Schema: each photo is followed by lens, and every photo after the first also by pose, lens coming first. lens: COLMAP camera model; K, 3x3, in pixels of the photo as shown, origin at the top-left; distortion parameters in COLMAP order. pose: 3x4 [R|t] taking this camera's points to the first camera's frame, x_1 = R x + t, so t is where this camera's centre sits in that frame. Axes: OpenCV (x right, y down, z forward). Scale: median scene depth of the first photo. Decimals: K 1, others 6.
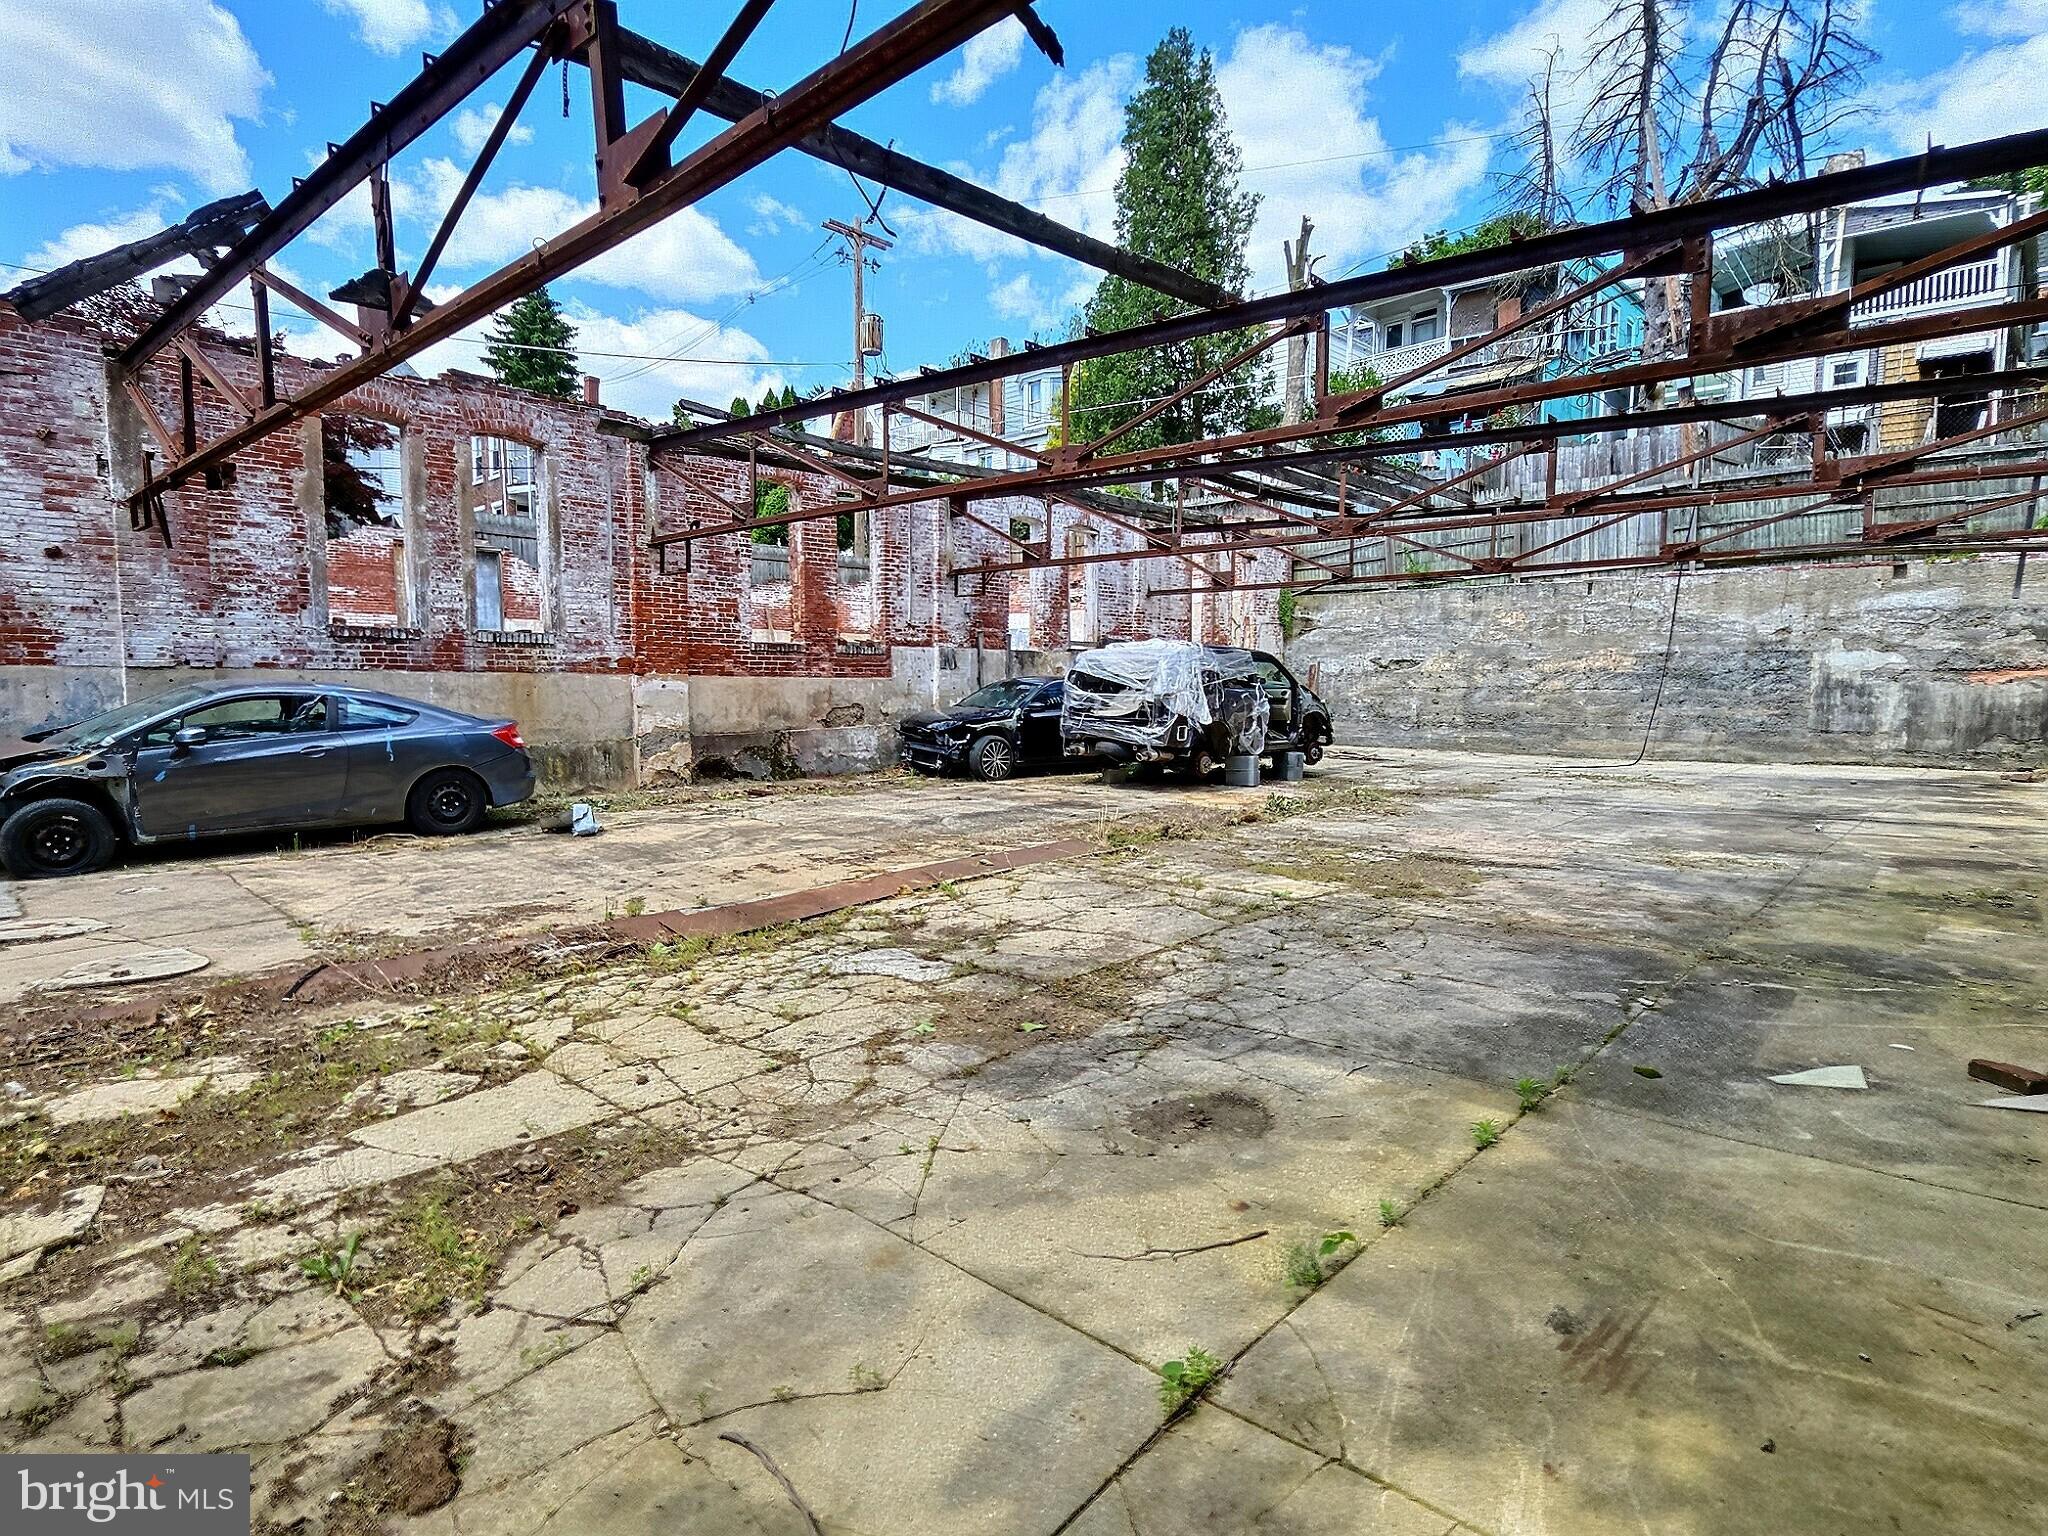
lens RADIAL K [[1106.3, 0, 1016.4], [0, 1106.3, 771.4], [0, 0, 1]] dist [0.001302, -0.000202]
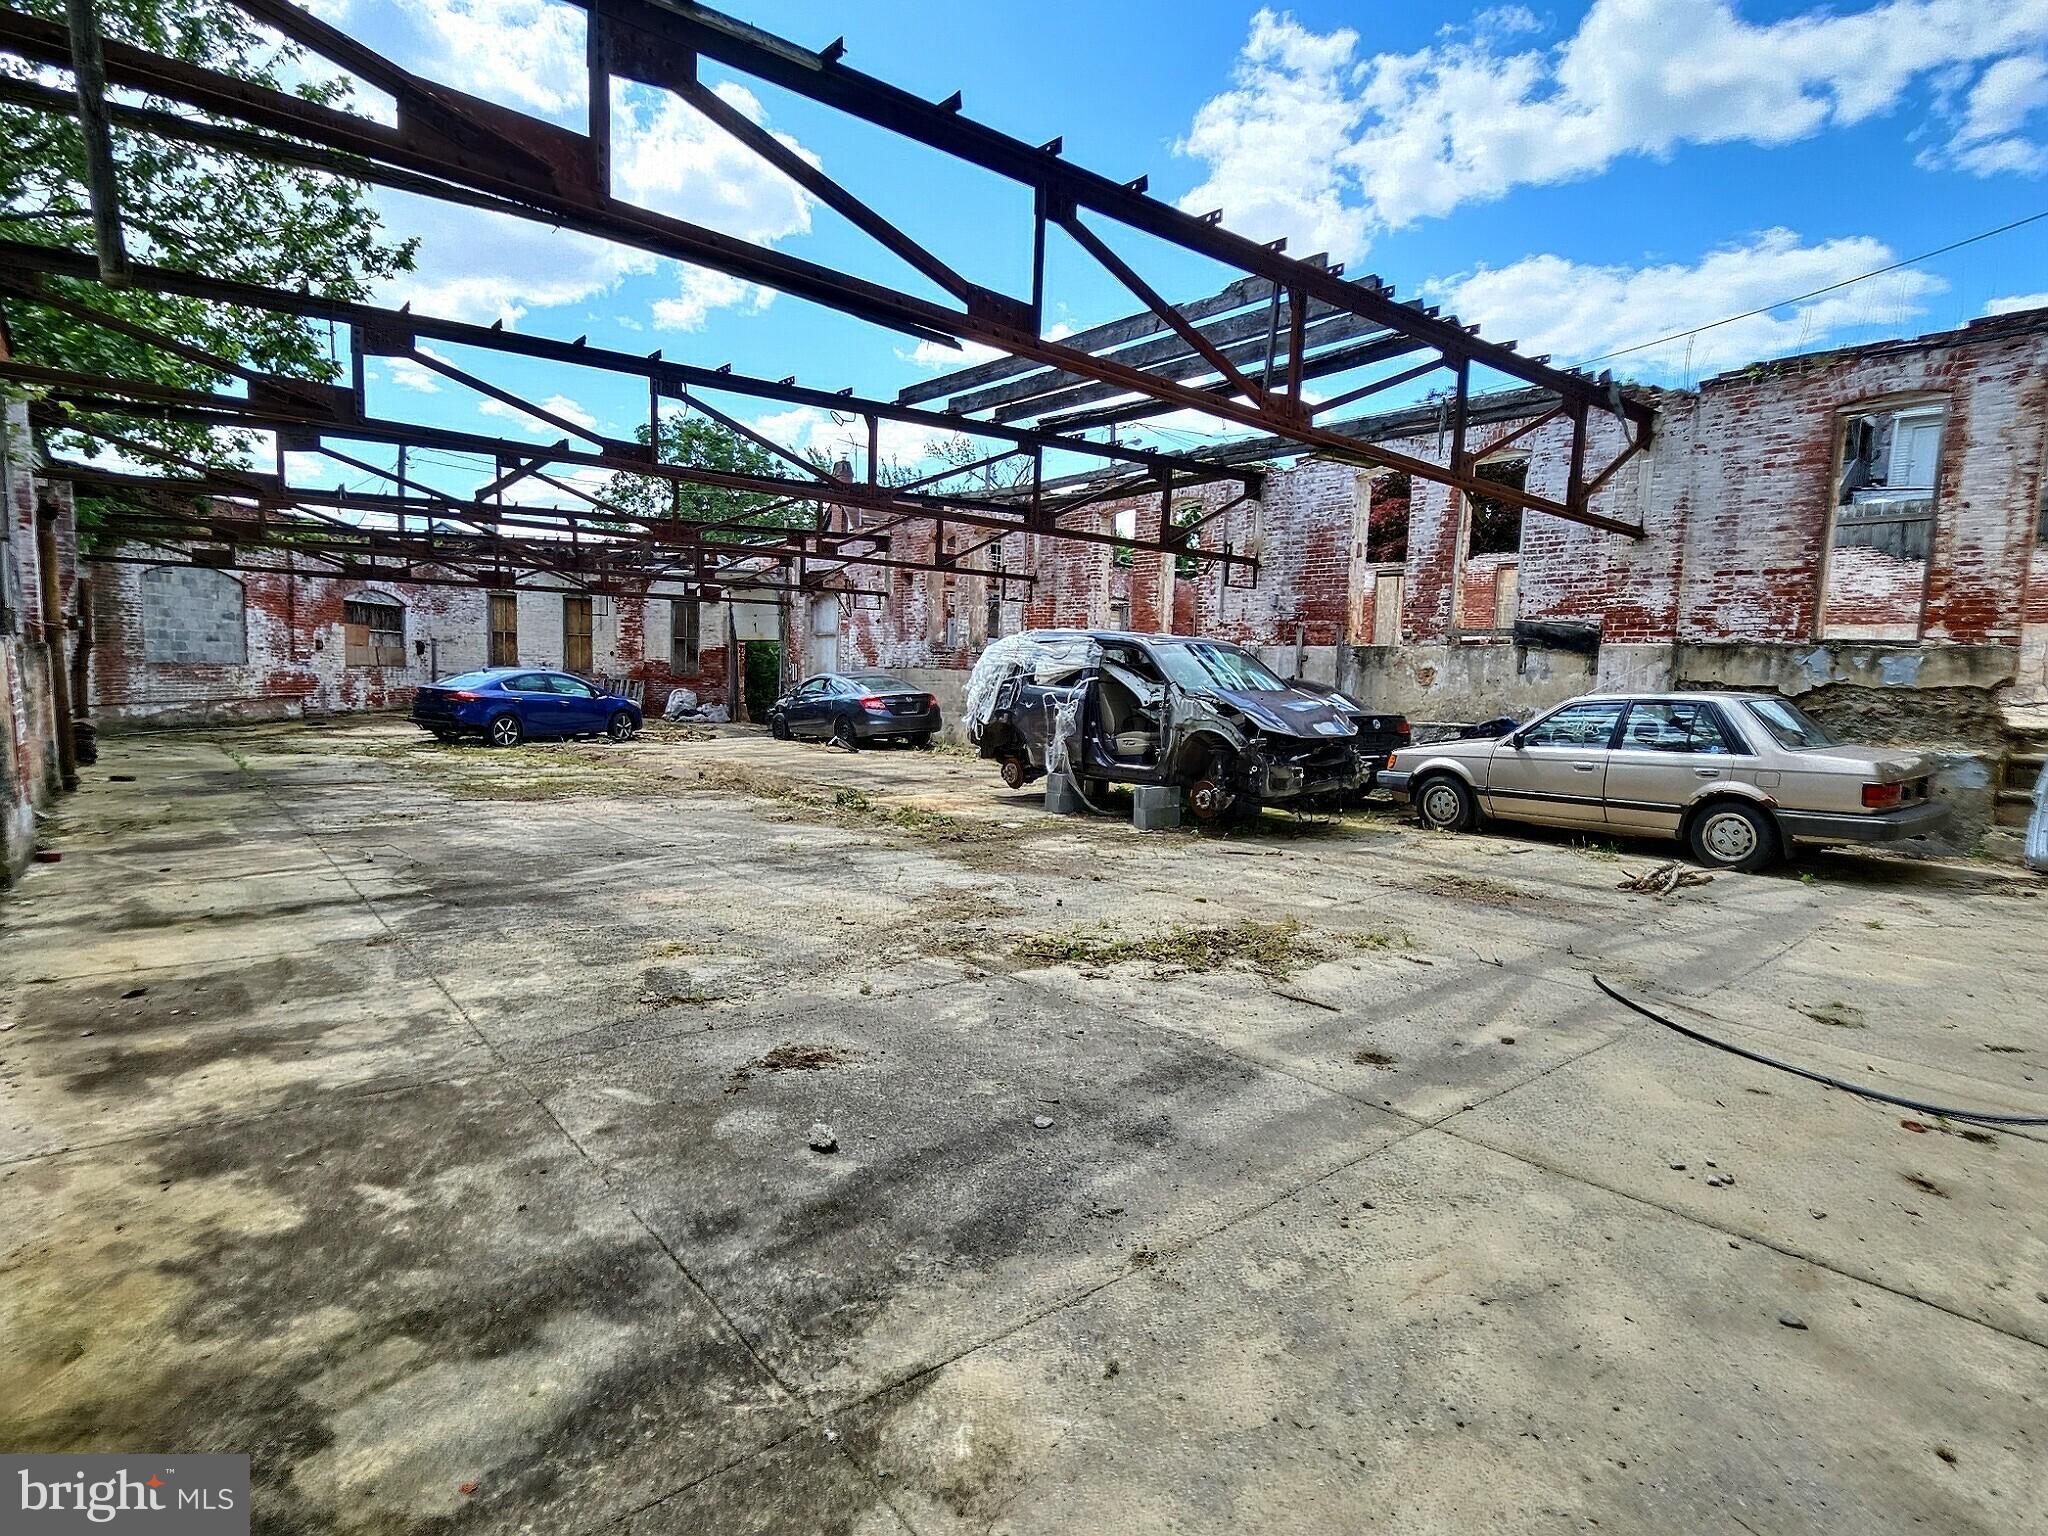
lens RADIAL K [[1106.3, 0, 1023.0], [0, 1106.3, 771.7], [0, 0, 1]] dist [0.001302, -0.000202]
pose [[-0.114913, 0.079567, -0.990184, 0.791545], [-0.105852, 0.990131, 0.091847, -0.067853], [0.987720, 0.115367, -0.105356, 0.851359]]
